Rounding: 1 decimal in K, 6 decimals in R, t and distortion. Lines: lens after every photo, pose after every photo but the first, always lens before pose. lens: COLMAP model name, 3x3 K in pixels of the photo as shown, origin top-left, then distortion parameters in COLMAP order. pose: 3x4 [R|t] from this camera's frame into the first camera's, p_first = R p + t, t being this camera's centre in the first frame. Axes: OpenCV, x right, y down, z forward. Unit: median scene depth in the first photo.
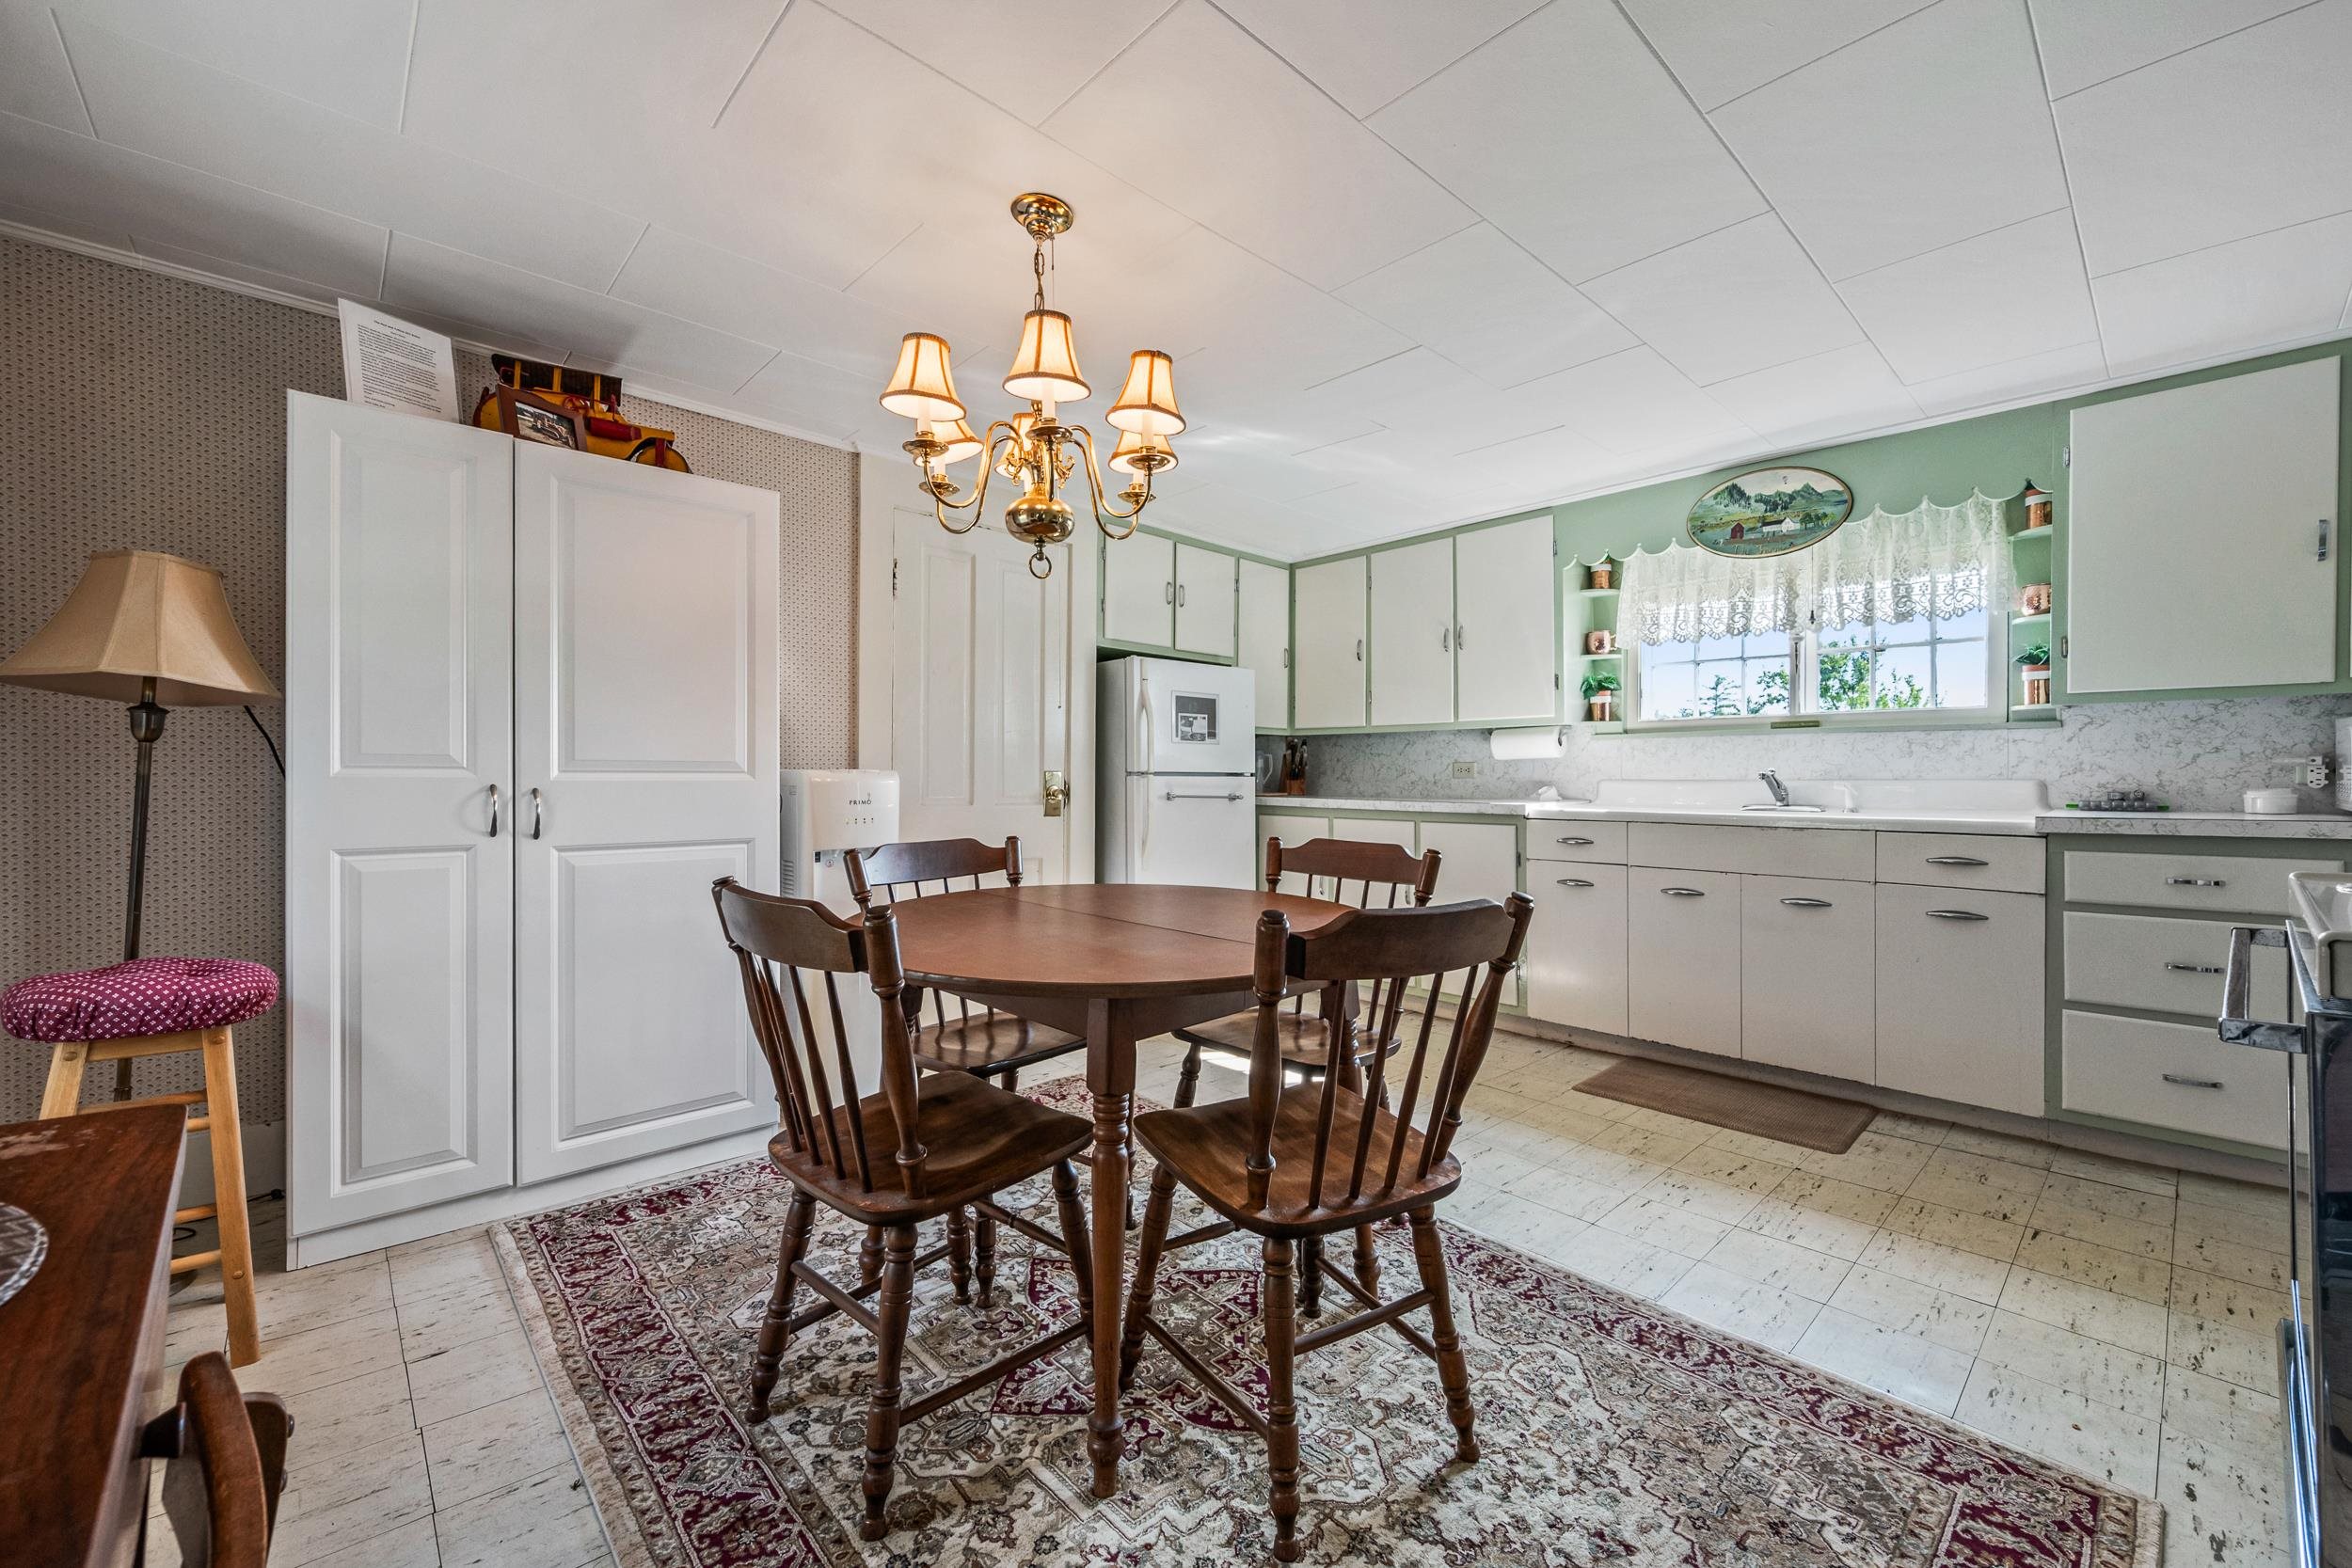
lens RADIAL K [[939.2, 0, 1186.4], [0, 939.2, 774.9], [0, 0, 1]] dist [0.000684, 0.000094]
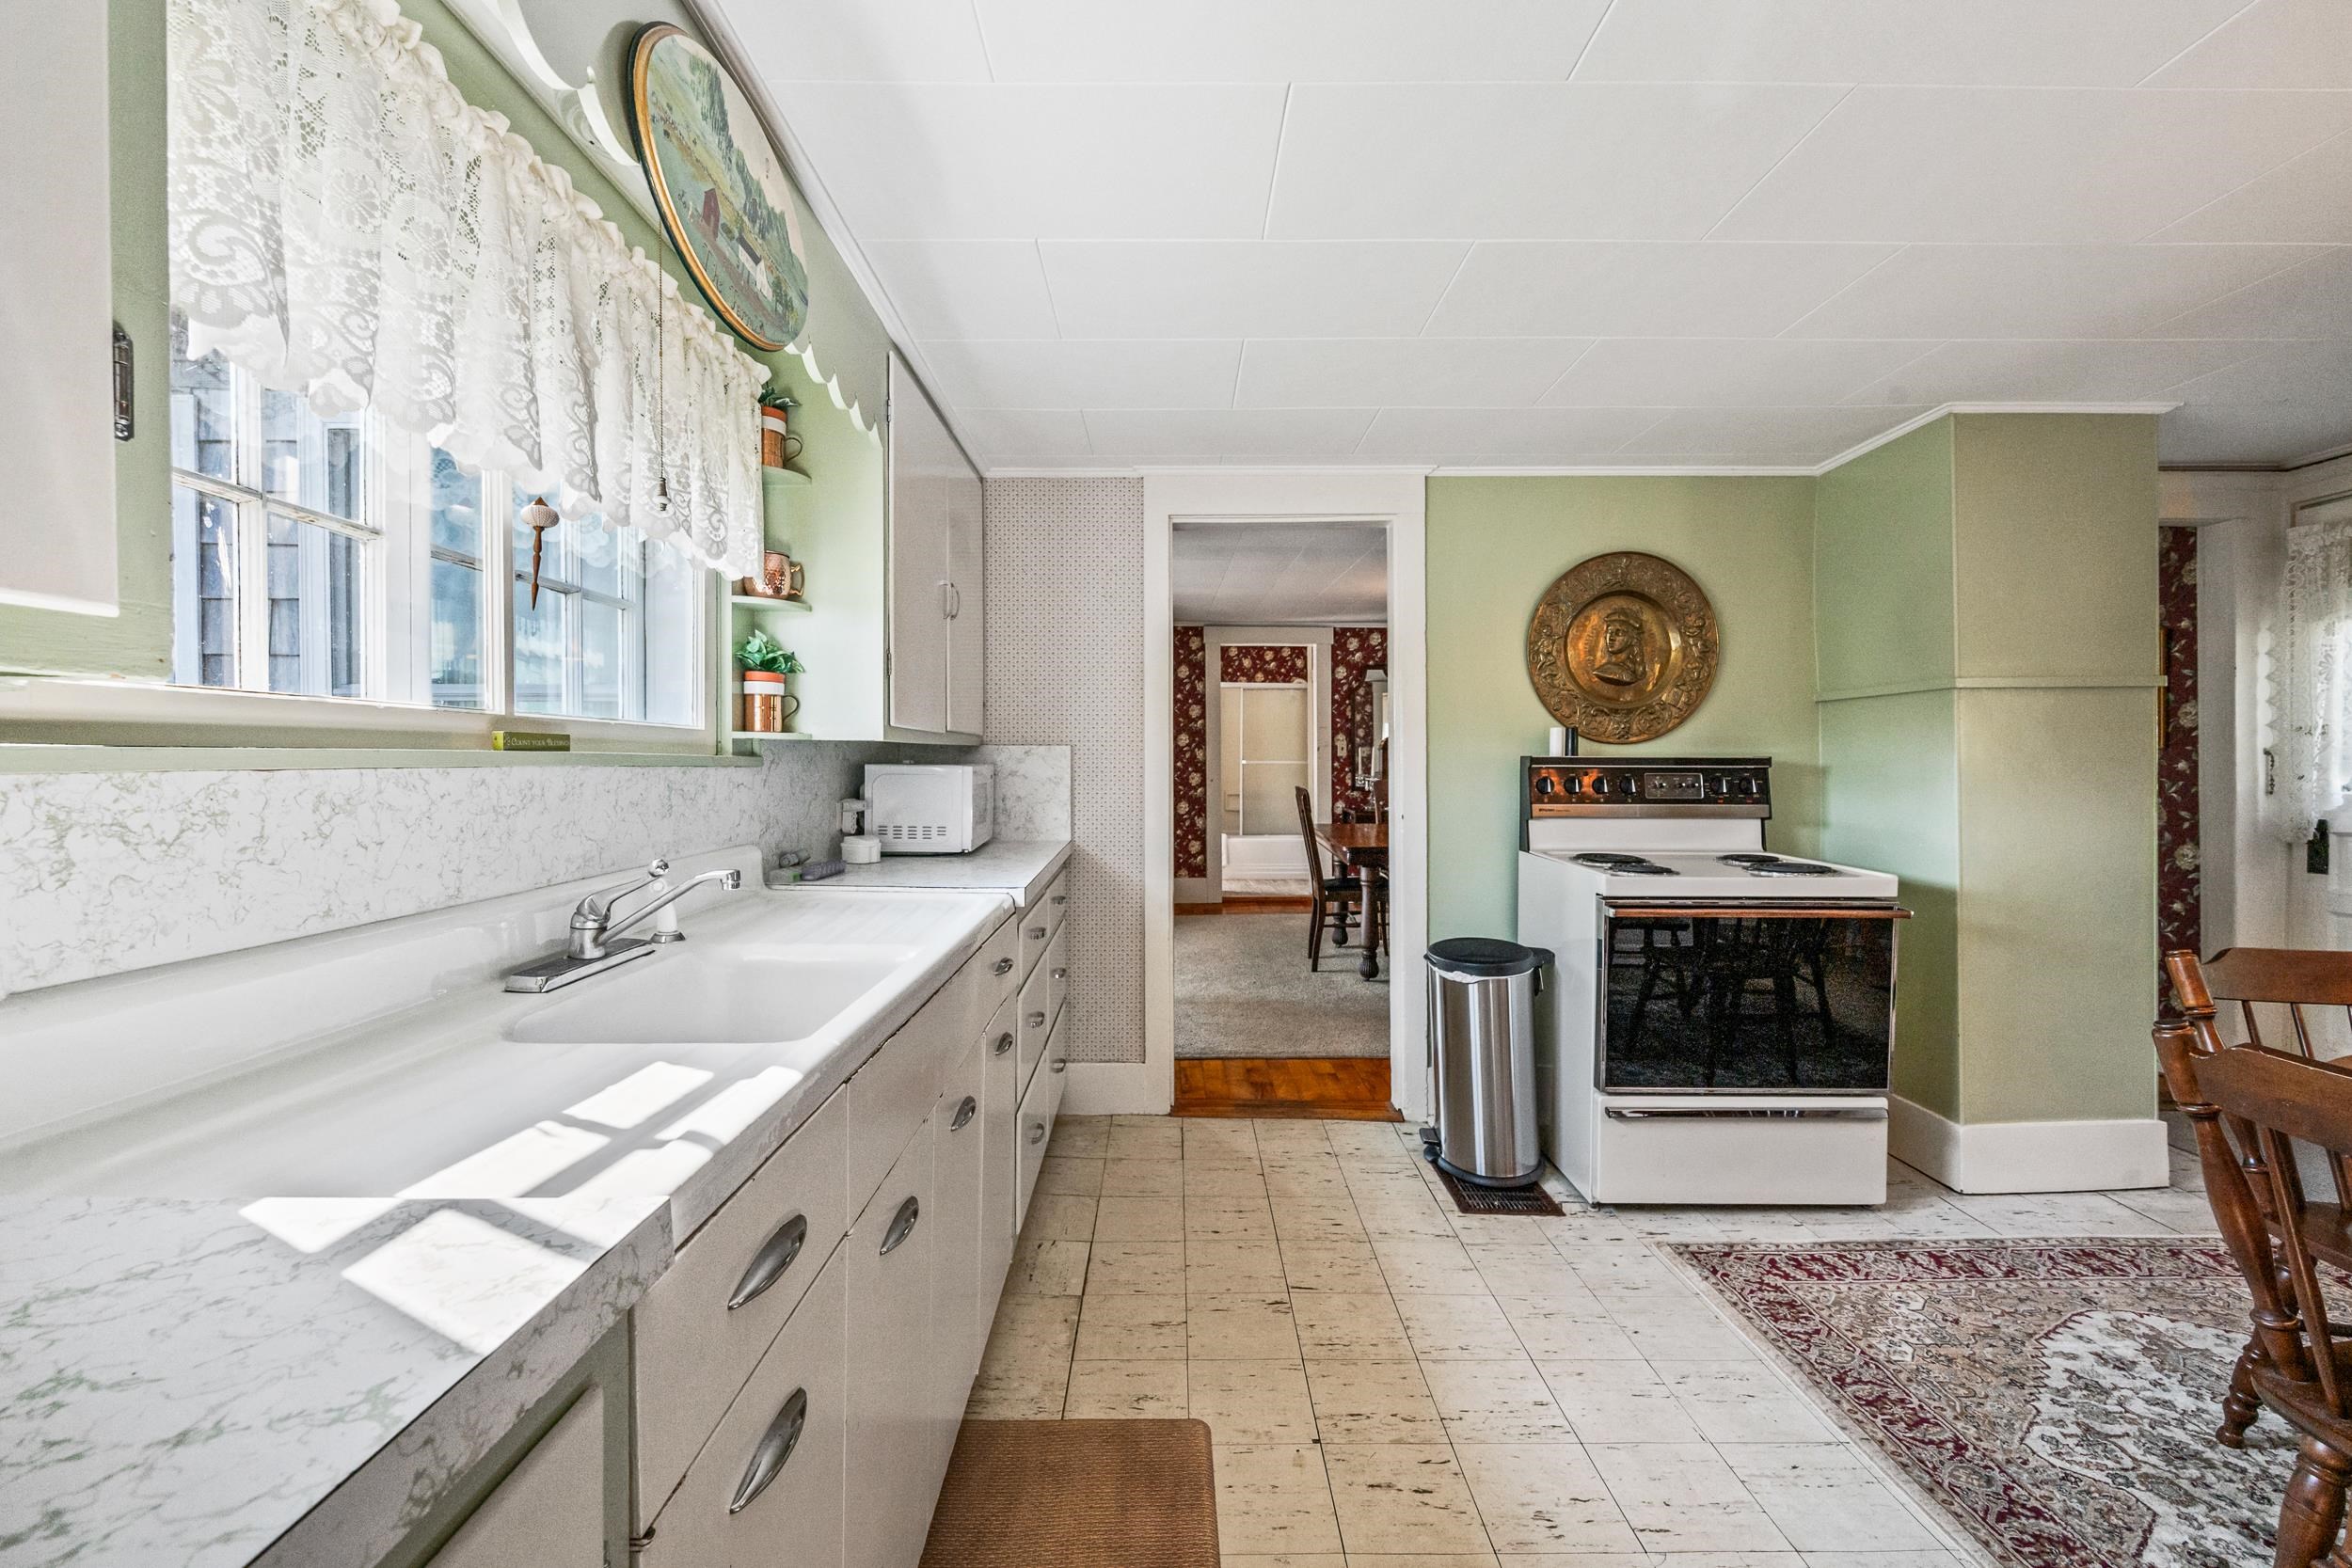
lens RADIAL K [[939.2, 0, 1186.4], [0, 939.2, 774.9], [0, 0, 1]] dist [0.000684, 0.000094]
pose [[-0.741127, -0.006459, 0.671333, 0.200814], [0.000368, 0.999950, 0.010027, -0.045106], [-0.671364, 0.007679, -0.741088, 1.136930]]
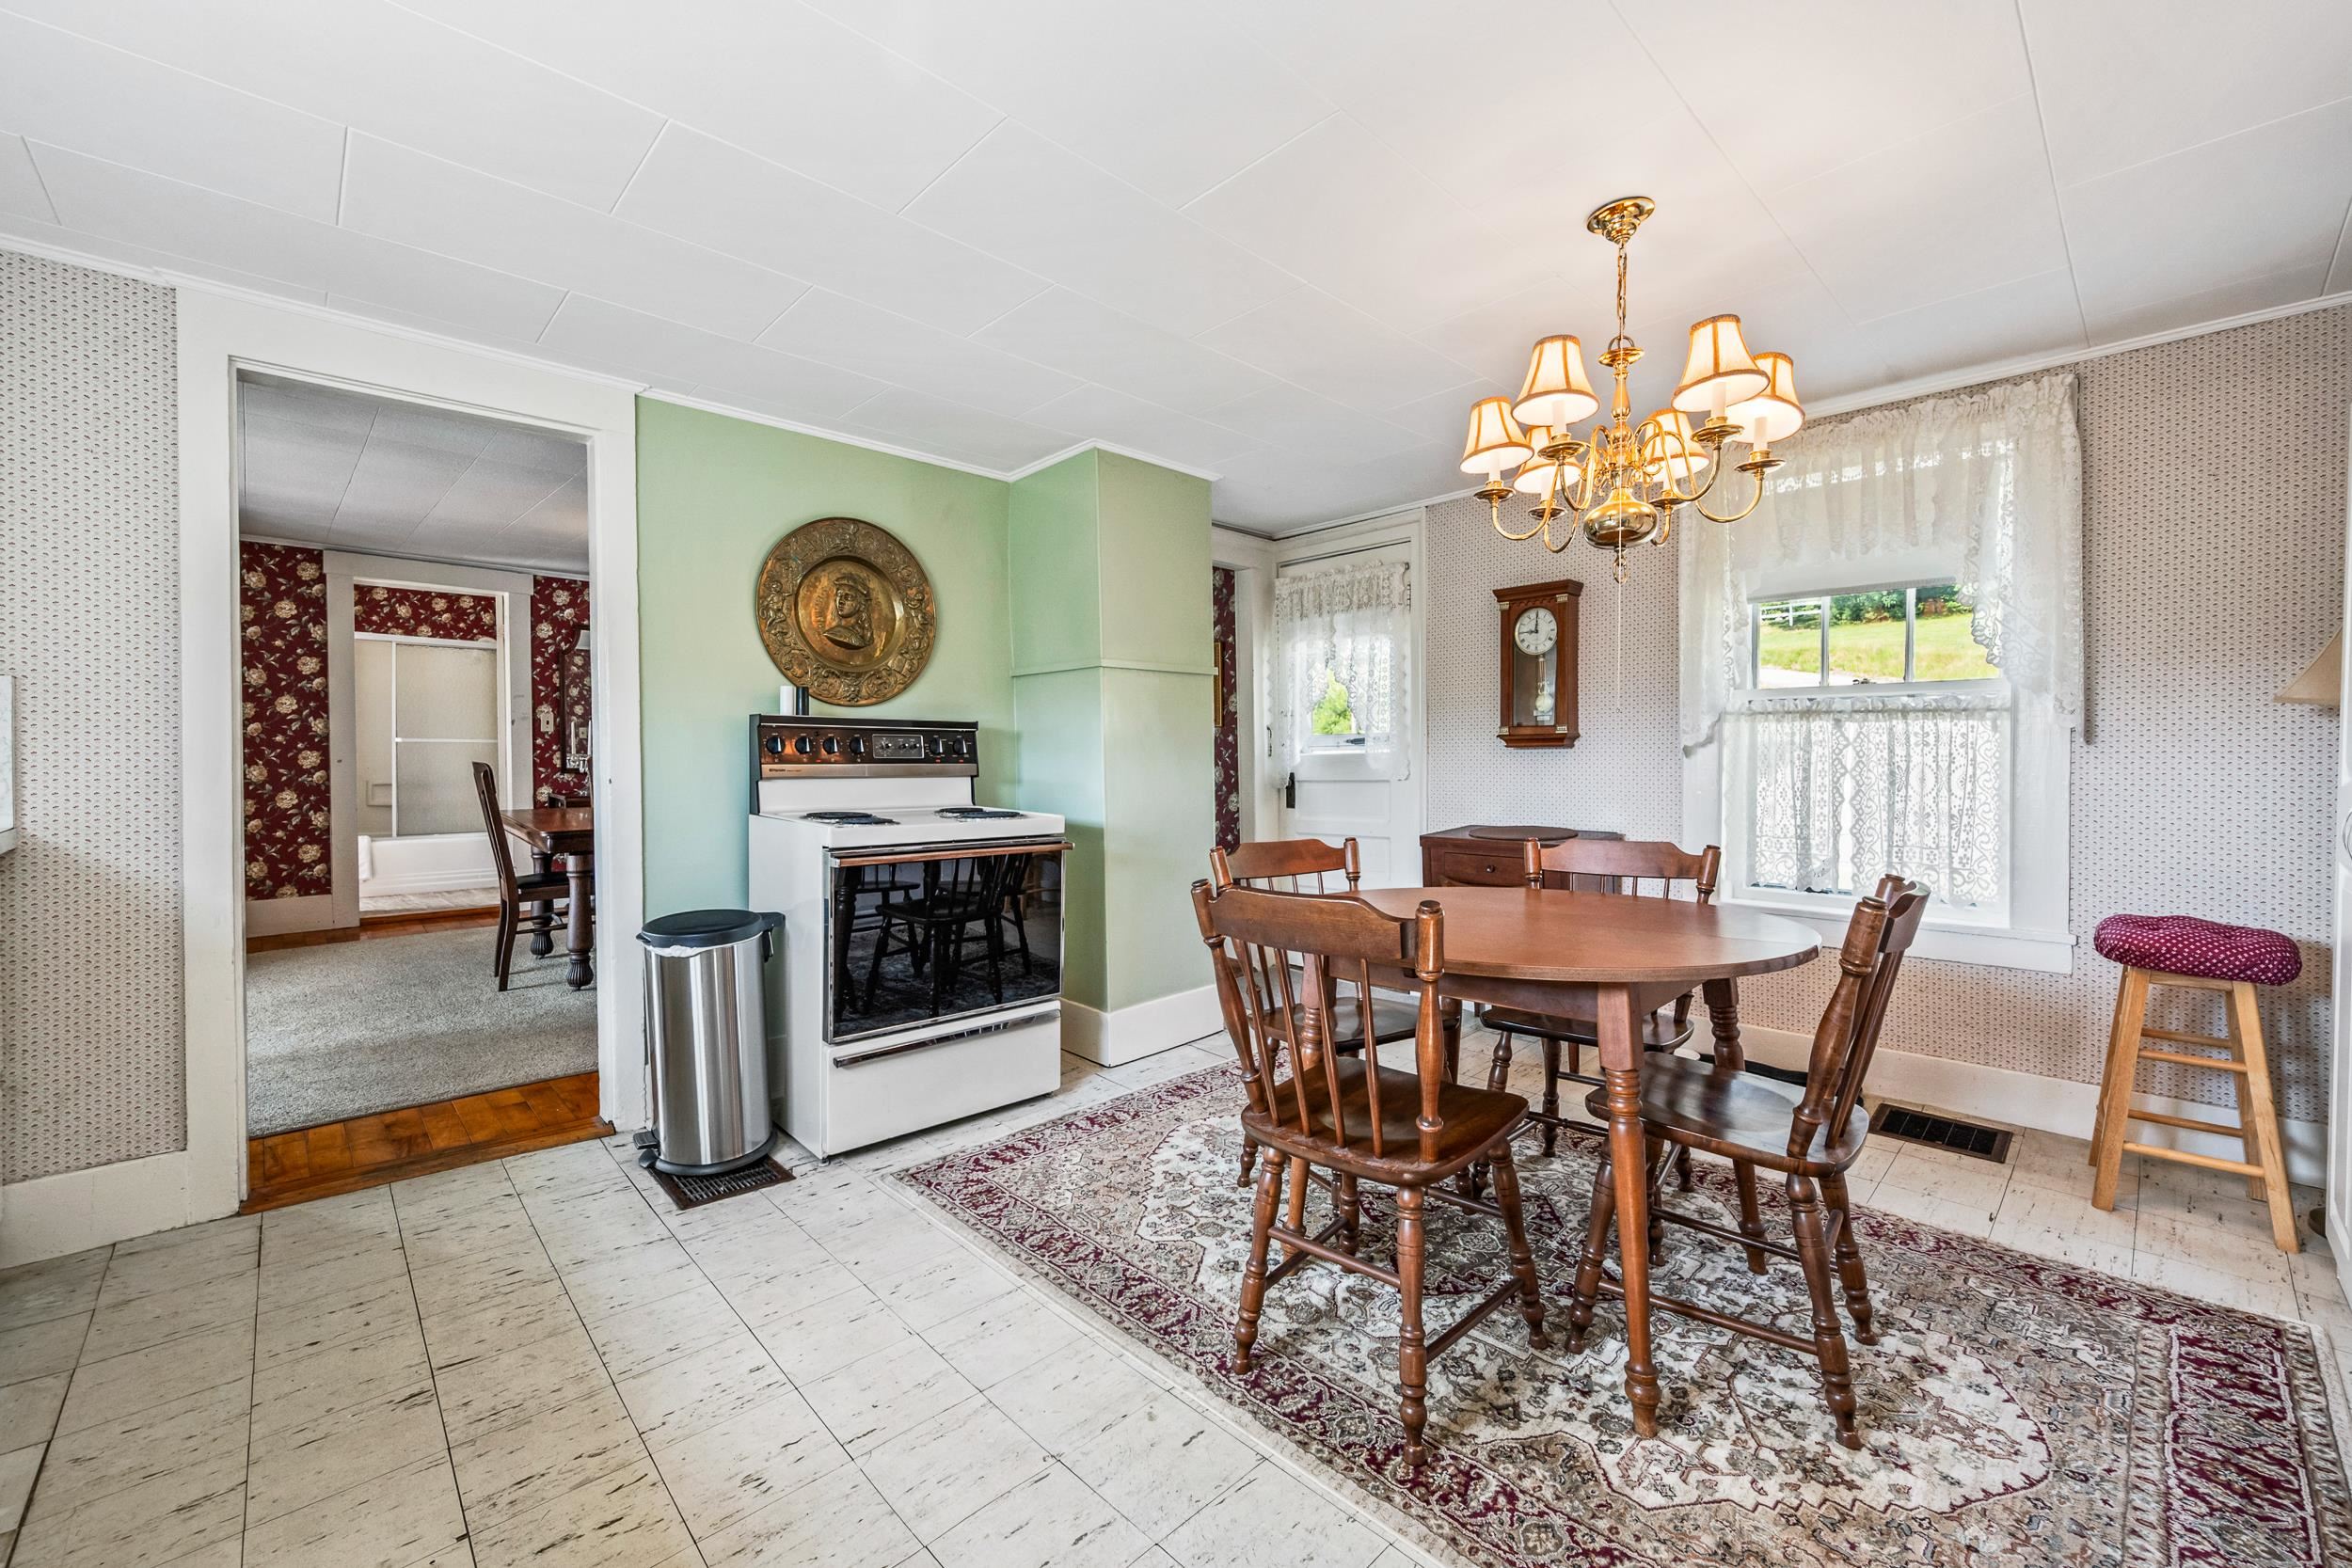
lens RADIAL K [[937.9, 0, 1185.3], [0, 937.9, 758.6], [0, 0, 1]] dist [-0.000361, 0.000053]
pose [[-0.999897, -0.002573, -0.014115, 0.181013], [-0.002533, 0.999993, -0.002869, -0.016005], [0.014122, -0.002833, -0.999896, 1.127041]]
